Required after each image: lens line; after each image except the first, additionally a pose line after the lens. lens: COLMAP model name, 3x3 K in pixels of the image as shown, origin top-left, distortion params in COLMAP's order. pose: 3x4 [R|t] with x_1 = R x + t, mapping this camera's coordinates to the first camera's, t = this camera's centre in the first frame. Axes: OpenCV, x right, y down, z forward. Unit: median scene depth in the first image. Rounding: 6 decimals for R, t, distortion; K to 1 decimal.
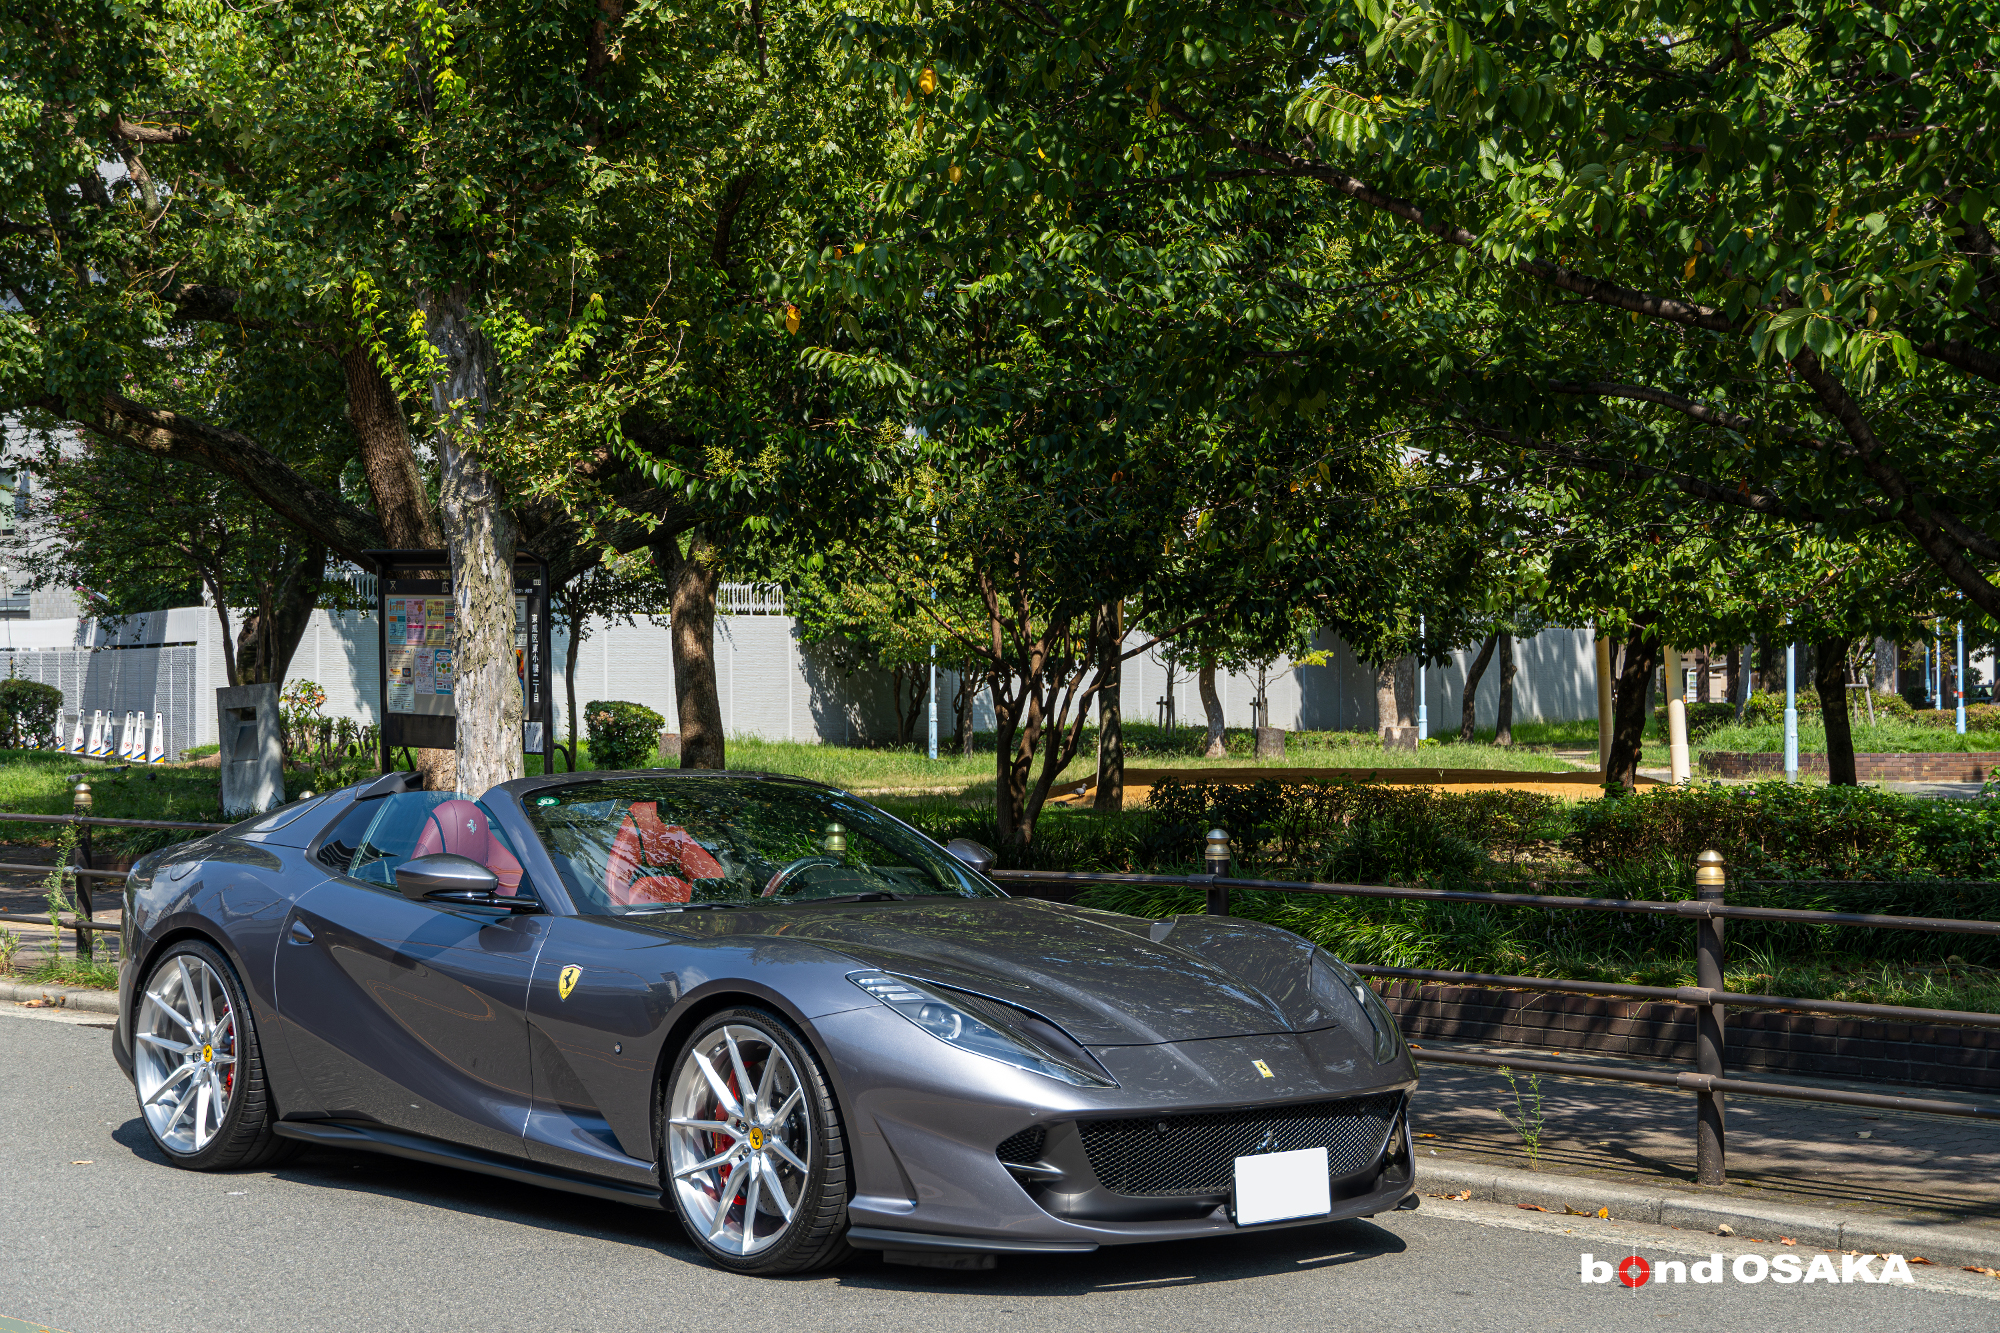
lens RADIAL K [[3742.6, 0, 999.3], [0, 3742.6, 677.9], [0, 0, 1]] dist [0.058016, 0.000000]
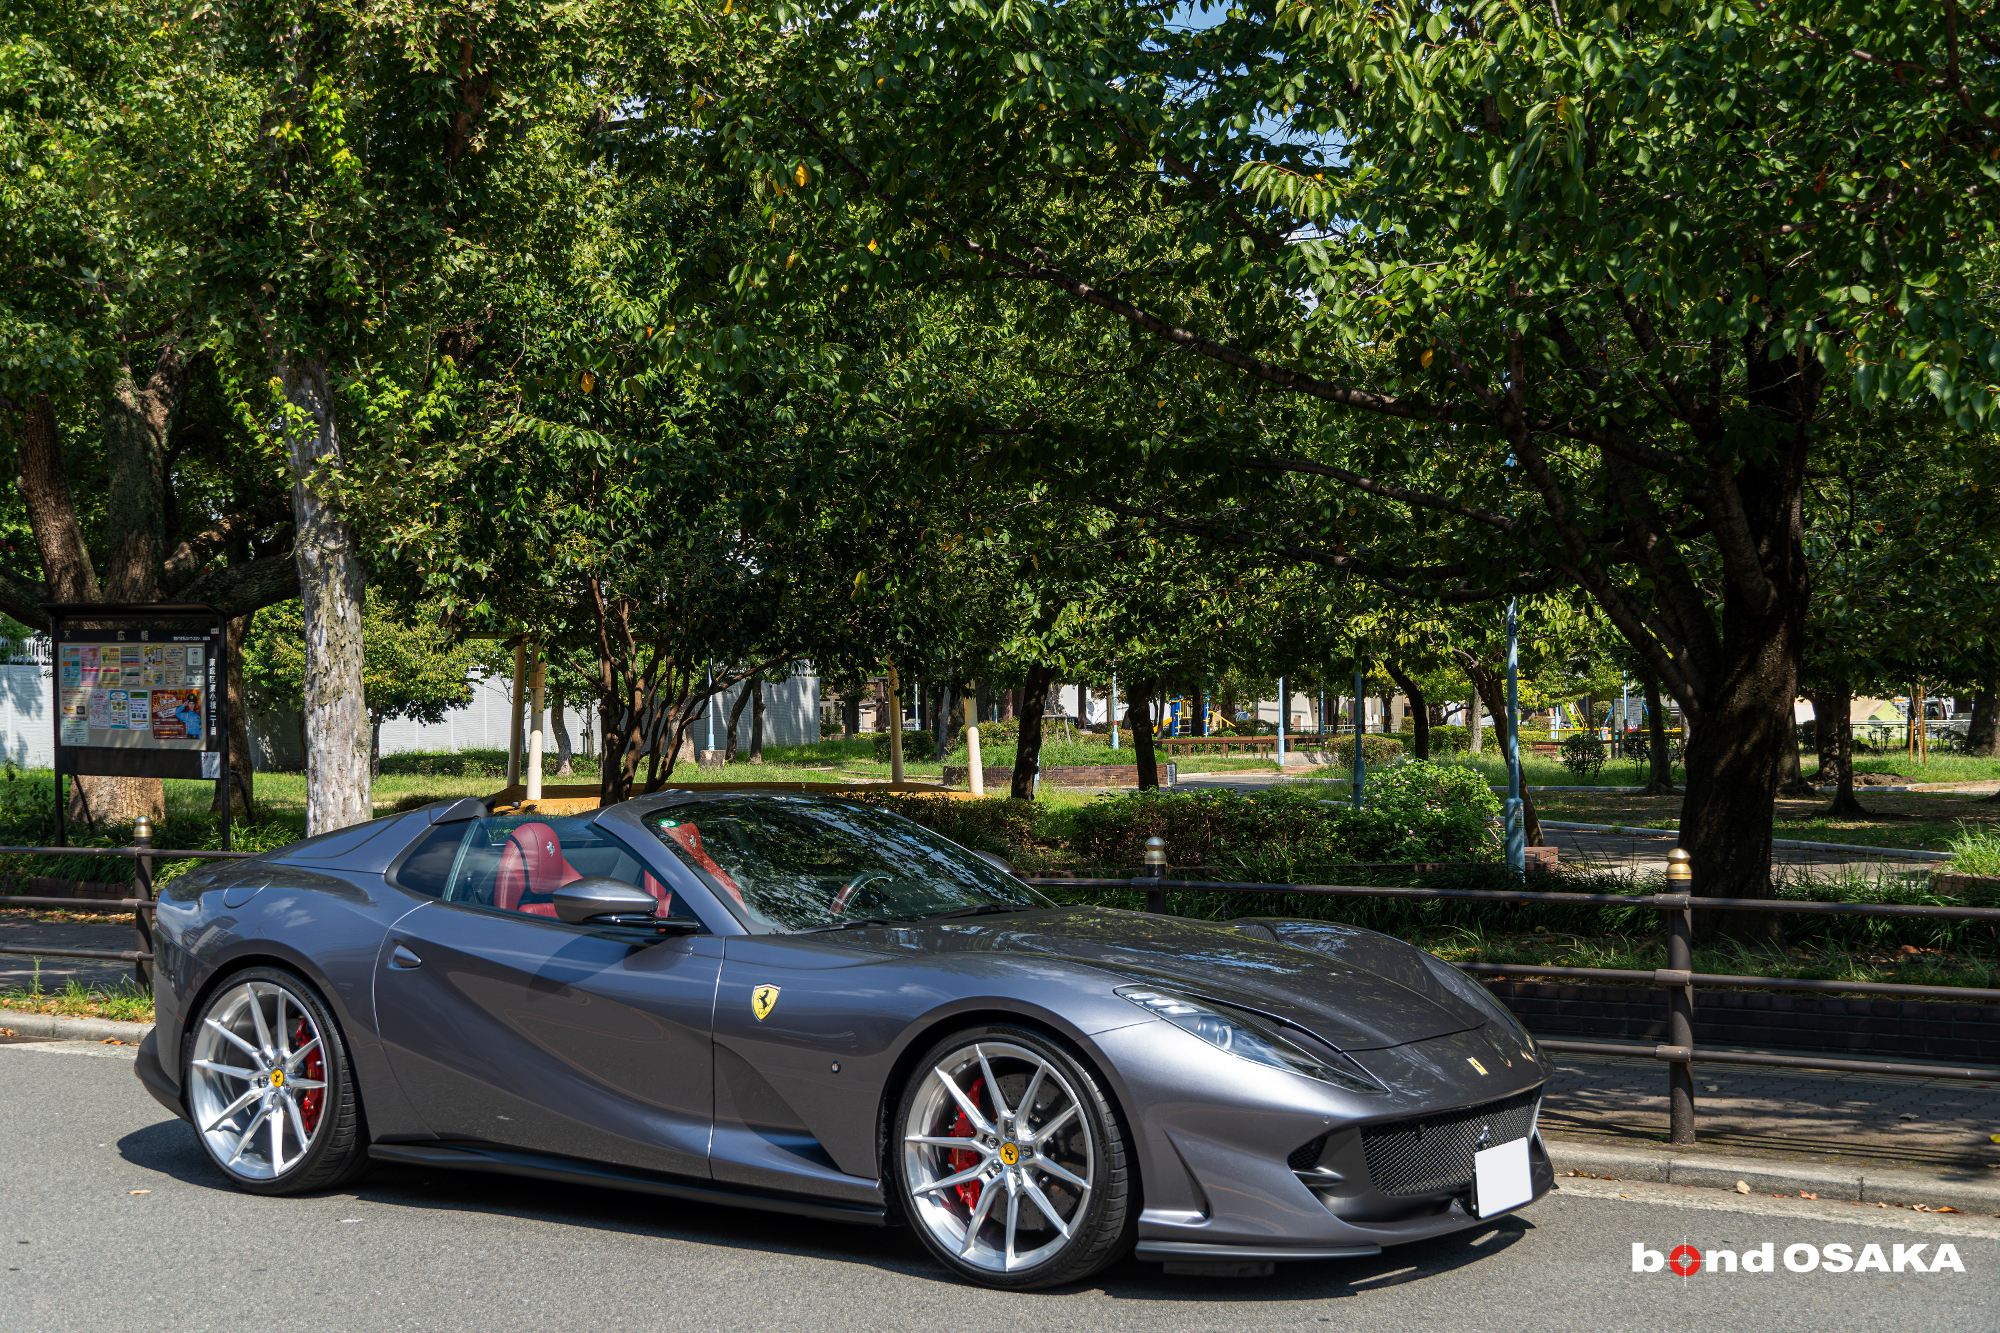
lens RADIAL K [[2758.6, 0, 995.6], [0, 2758.6, 647.5], [0, 0, 1]] dist [0.039857, 0.000000]
pose [[0.967582, -0.001354, 0.252553, -0.212204], [0.007576, 0.999691, -0.023663, 0.003212], [-0.252443, 0.024810, 0.967294, 0.229014]]
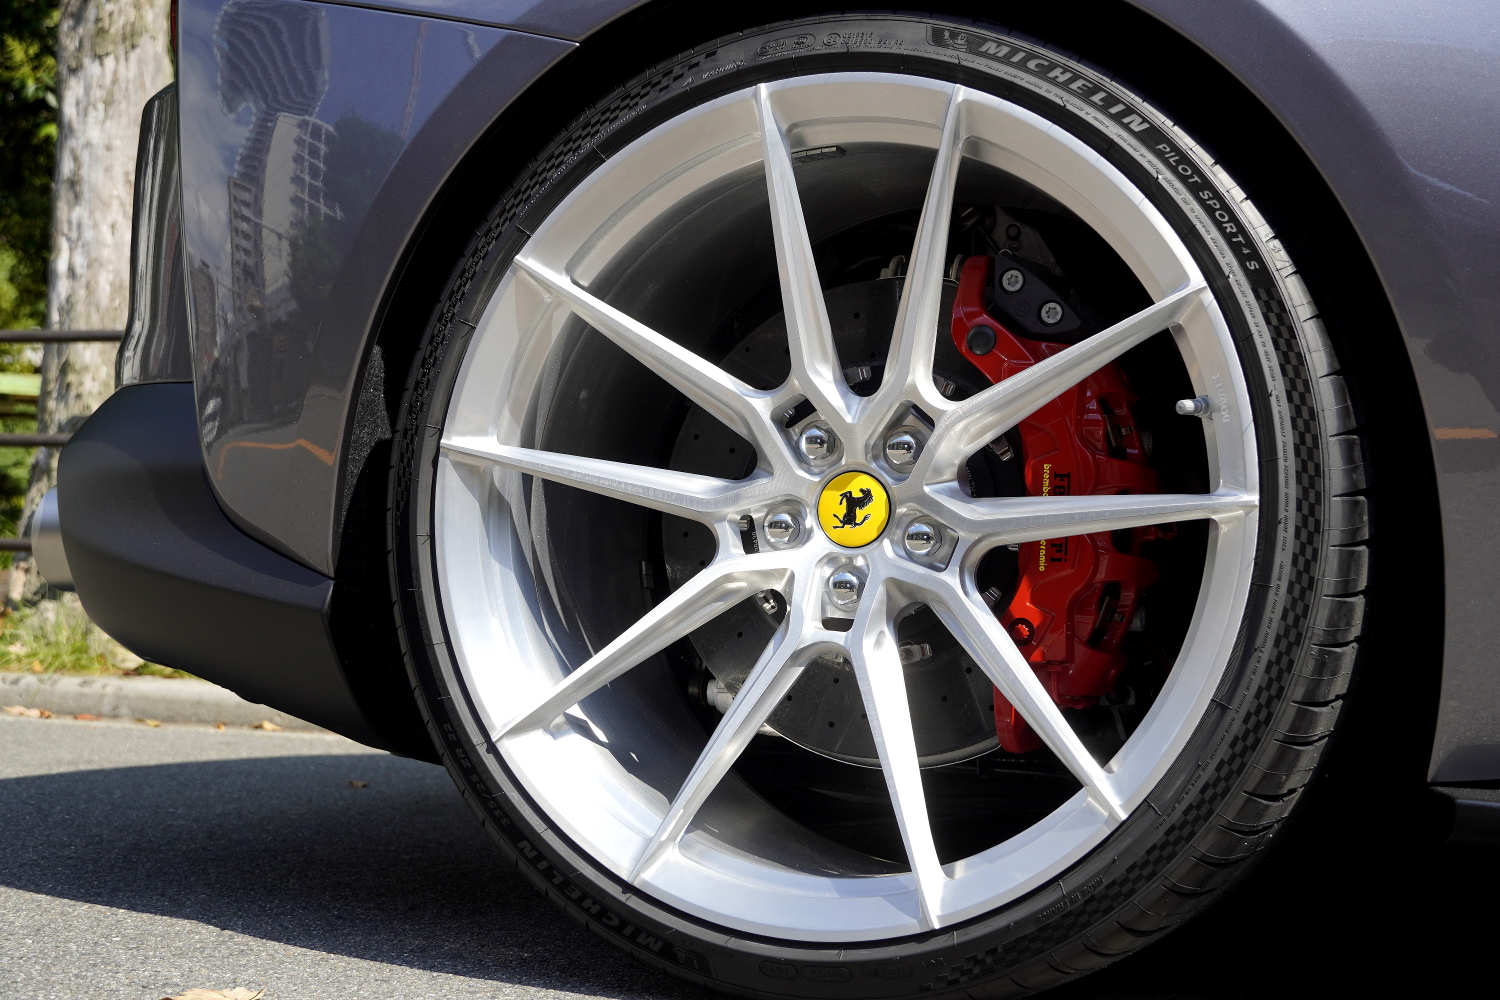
lens RADIAL K [[2251.4, 0, 752.0], [0, 2251.4, 499.2], [0, 0, 1]] dist [0.011575, 0.000000]
pose [[0.892925, 0.045578, 0.447891, -0.279034], [-0.031566, 0.998752, -0.038704, 0.104954], [-0.449097, 0.020422, 0.893250, 0.880488]]
